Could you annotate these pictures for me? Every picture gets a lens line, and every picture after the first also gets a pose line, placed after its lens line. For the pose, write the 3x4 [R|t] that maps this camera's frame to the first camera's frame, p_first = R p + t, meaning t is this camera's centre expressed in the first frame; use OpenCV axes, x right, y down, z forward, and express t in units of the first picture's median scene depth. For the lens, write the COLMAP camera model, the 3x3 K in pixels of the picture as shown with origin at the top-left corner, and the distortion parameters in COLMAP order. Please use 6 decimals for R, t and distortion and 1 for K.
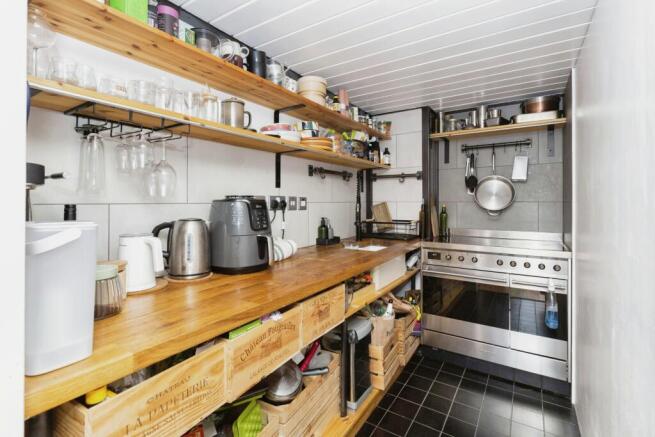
lens RADIAL K [[303.8, 0, 327.4], [0, 303.8, 198.9], [0, 0, 1]] dist [-0.001186, -0.001206]
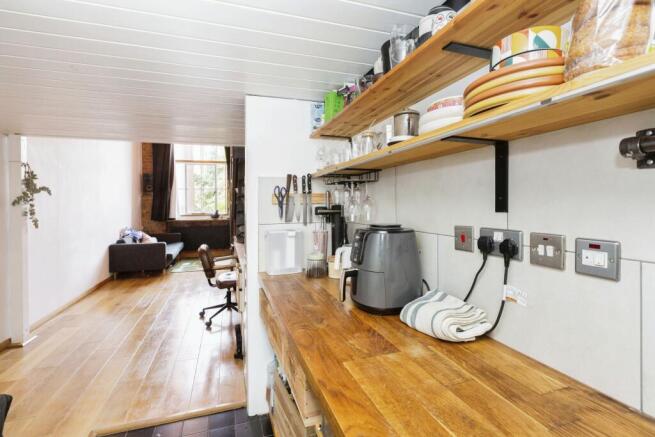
lens RADIAL K [[303.8, 0, 326.1], [0, 303.8, 213.5], [0, 0, 1]] dist [-0.001186, -0.001206]
pose [[-0.624355, 0.012117, -0.781047, 0.391087], [-0.001128, 0.999865, 0.016413, -0.042039], [0.781140, 0.011128, -0.624257, 1.042526]]
